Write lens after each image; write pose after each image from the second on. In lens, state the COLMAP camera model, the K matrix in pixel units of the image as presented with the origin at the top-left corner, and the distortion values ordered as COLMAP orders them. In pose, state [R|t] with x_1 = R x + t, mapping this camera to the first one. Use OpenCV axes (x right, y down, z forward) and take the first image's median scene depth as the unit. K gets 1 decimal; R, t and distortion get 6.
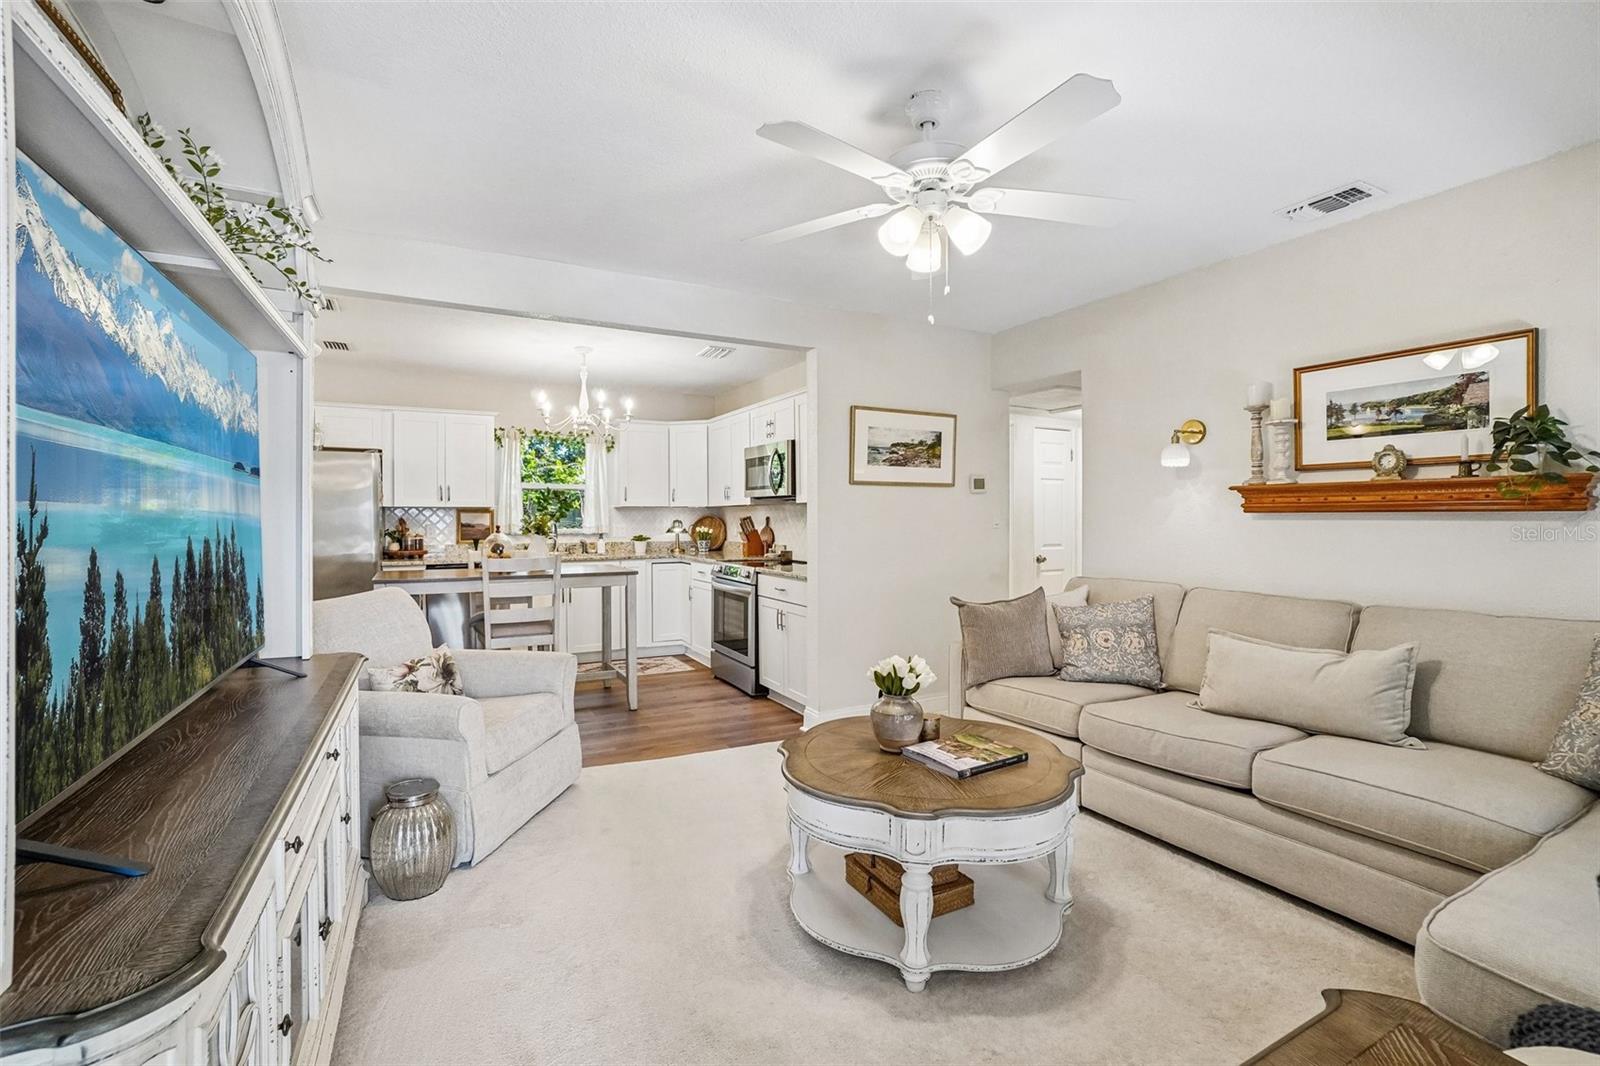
lens RADIAL K [[710.1, 0, 800.0], [0, 710.1, 518.2], [0, 0, 1]] dist [-0.057912, 0.022598]
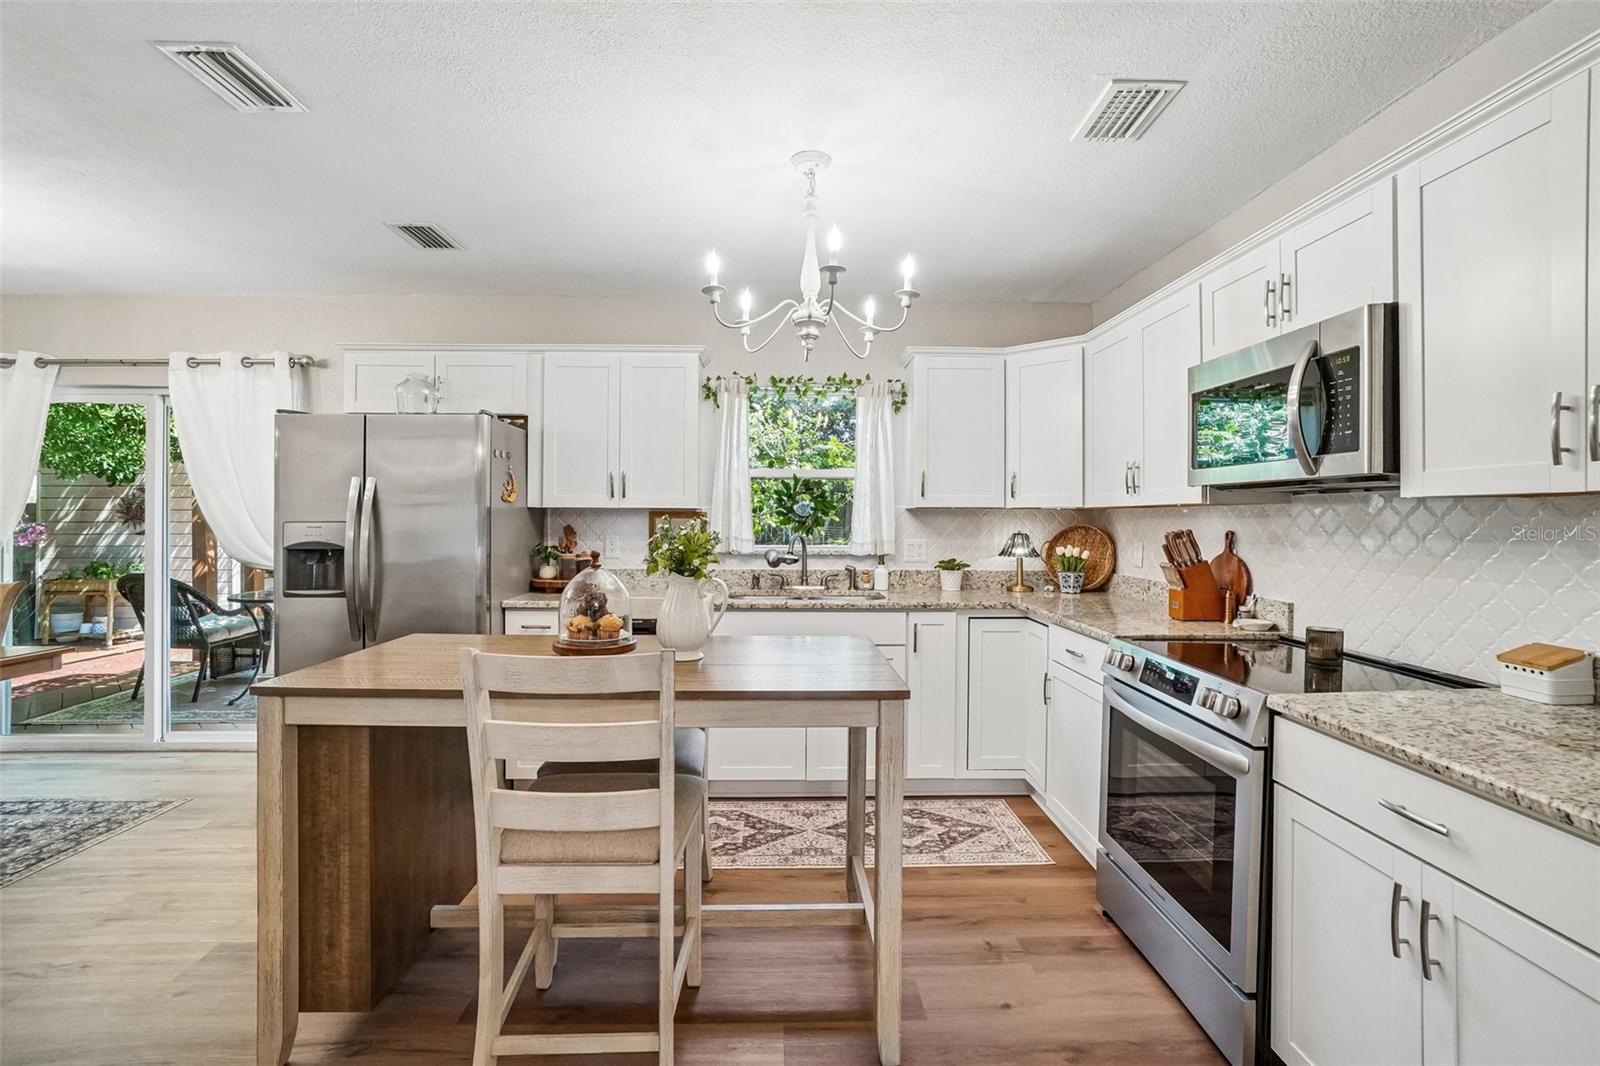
lens RADIAL K [[710.1, 0, 800.0], [0, 710.1, 518.2], [0, 0, 1]] dist [-0.057912, 0.022598]
pose [[0.891544, 0.007882, -0.452865, -0.100409], [-0.008215, 0.999966, 0.001232, -0.009766], [0.452859, 0.002622, 0.891578, 0.564673]]
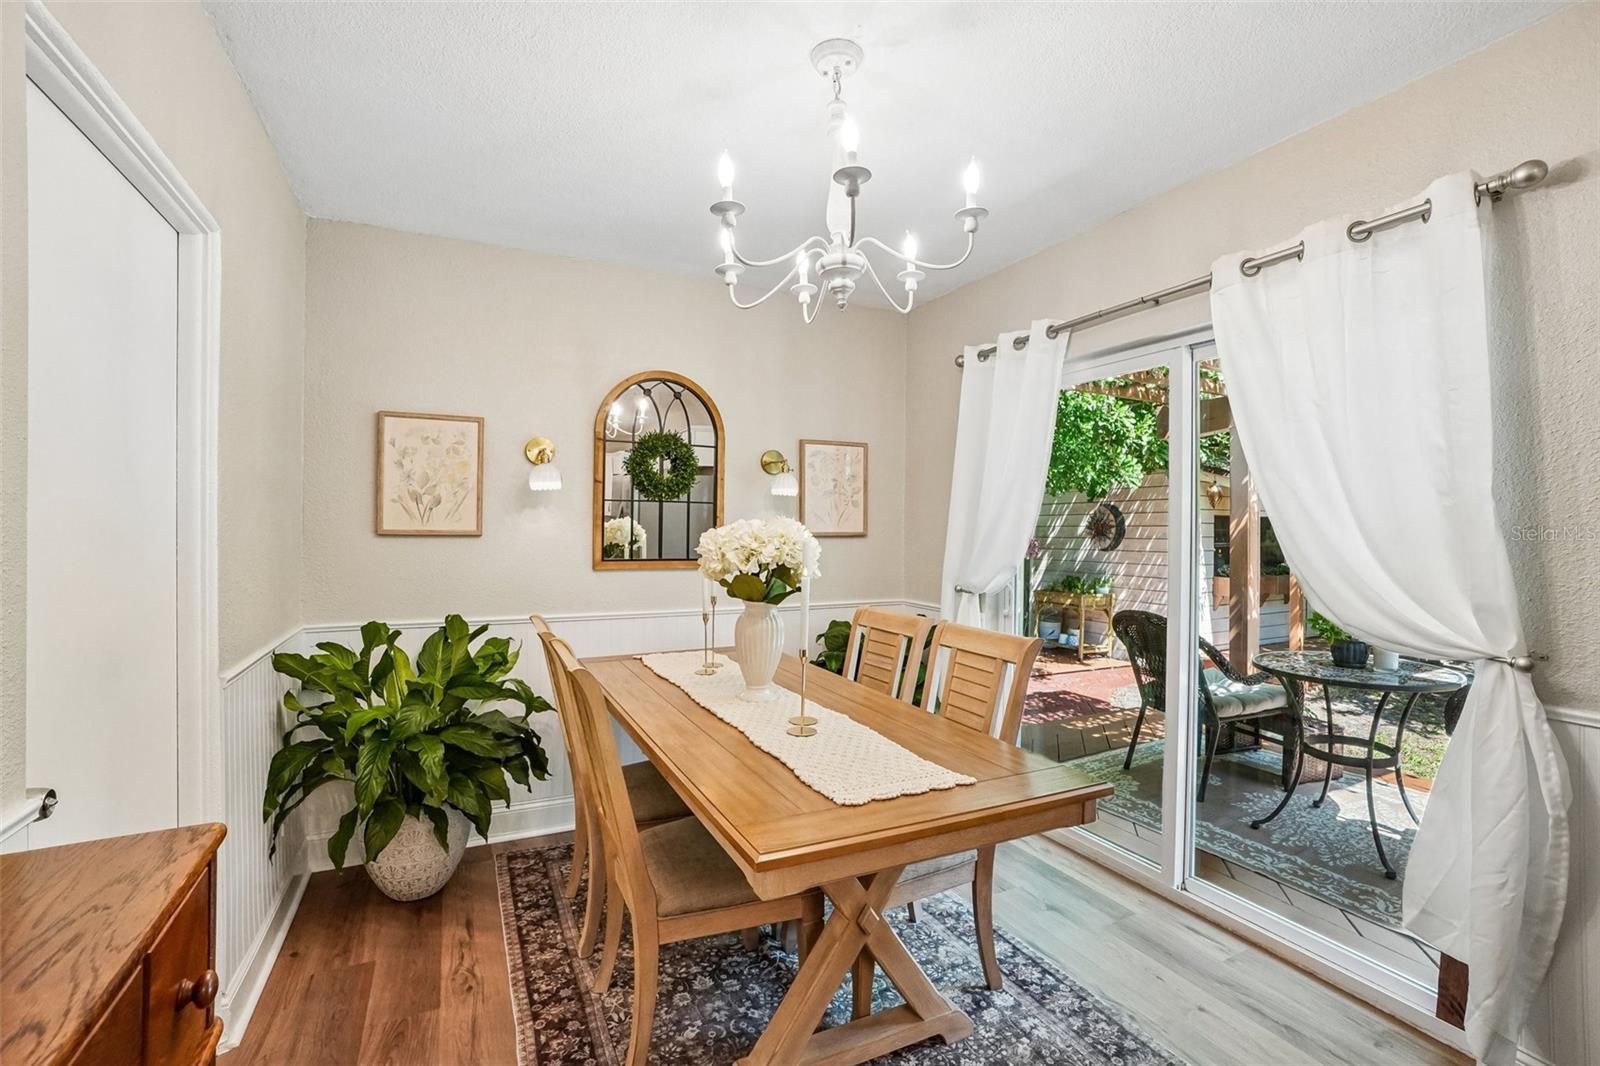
lens RADIAL K [[710.1, 0, 800.0], [0, 710.1, 518.2], [0, 0, 1]] dist [-0.057912, 0.022598]
pose [[-0.046429, -0.007200, -0.998896, -0.538916], [-0.011307, 0.999914, -0.006682, -0.012069], [0.998858, 0.010984, -0.046506, 0.664146]]
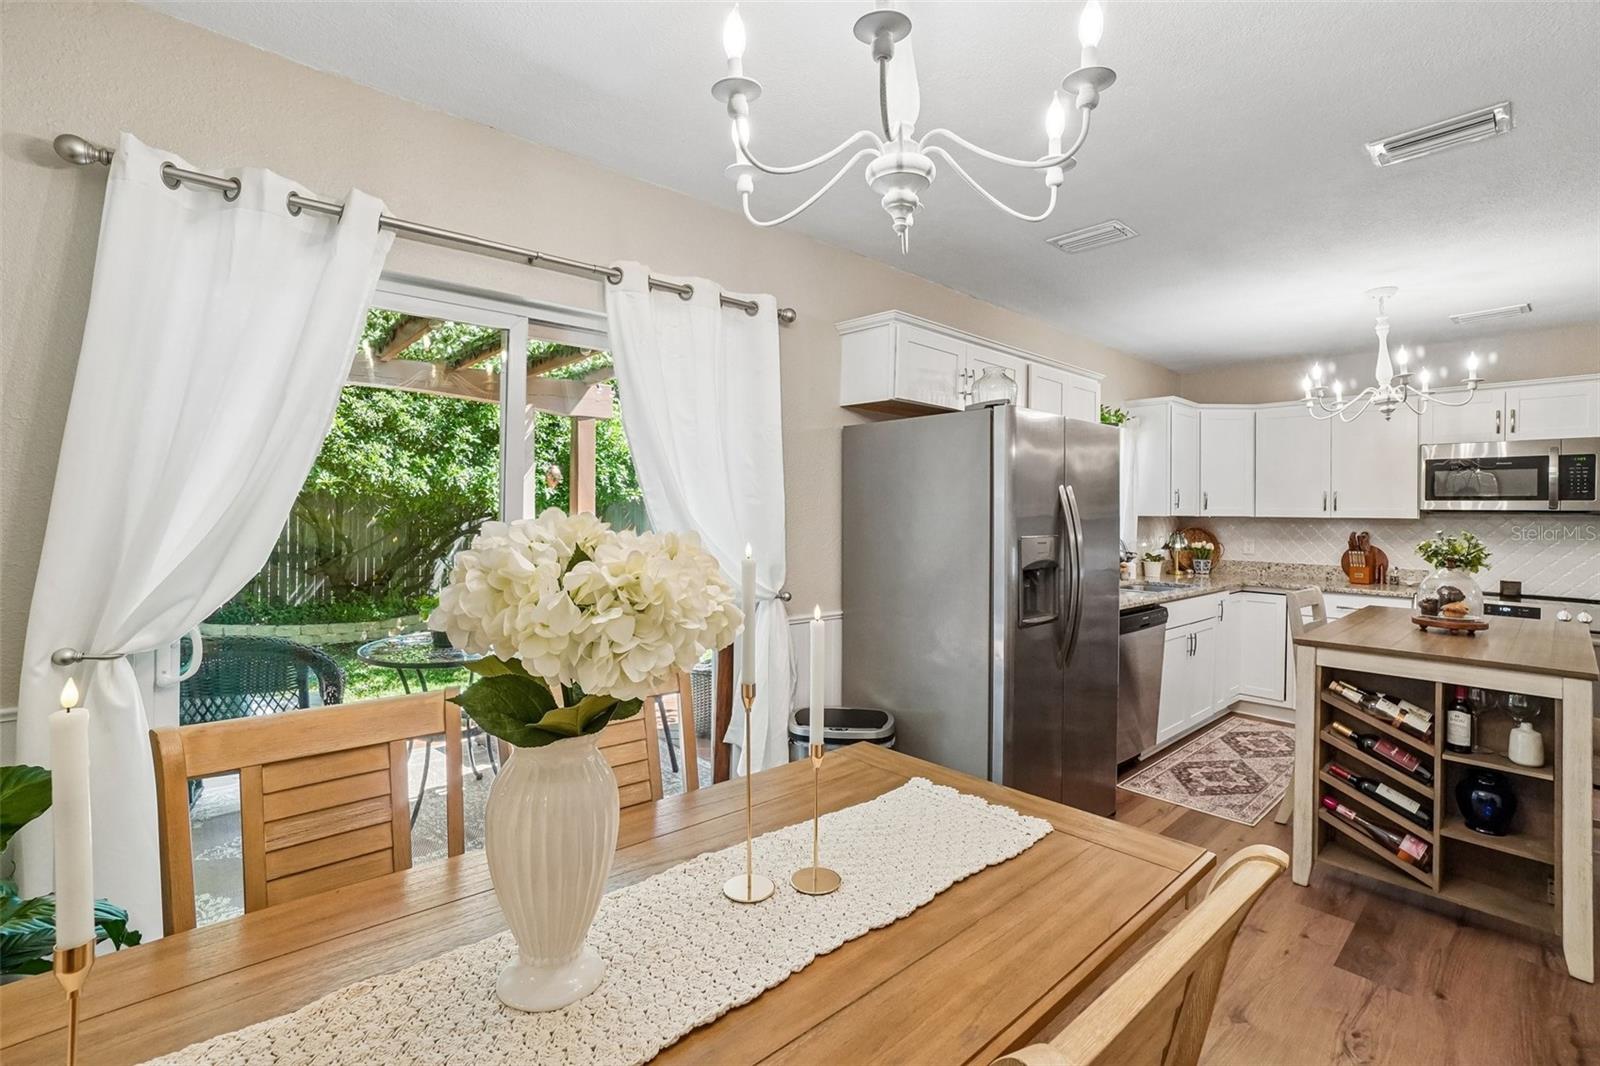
lens RADIAL K [[717.8, 0, 798.2], [0, 717.8, 510.3], [0, 0, 1]] dist [-0.053184, 0.019088]
pose [[0.973665, 0.014962, 0.227492, -0.944023], [-0.014572, 0.999888, -0.003395, -0.017425], [-0.227517, -0.000010, 0.973774, 0.447607]]
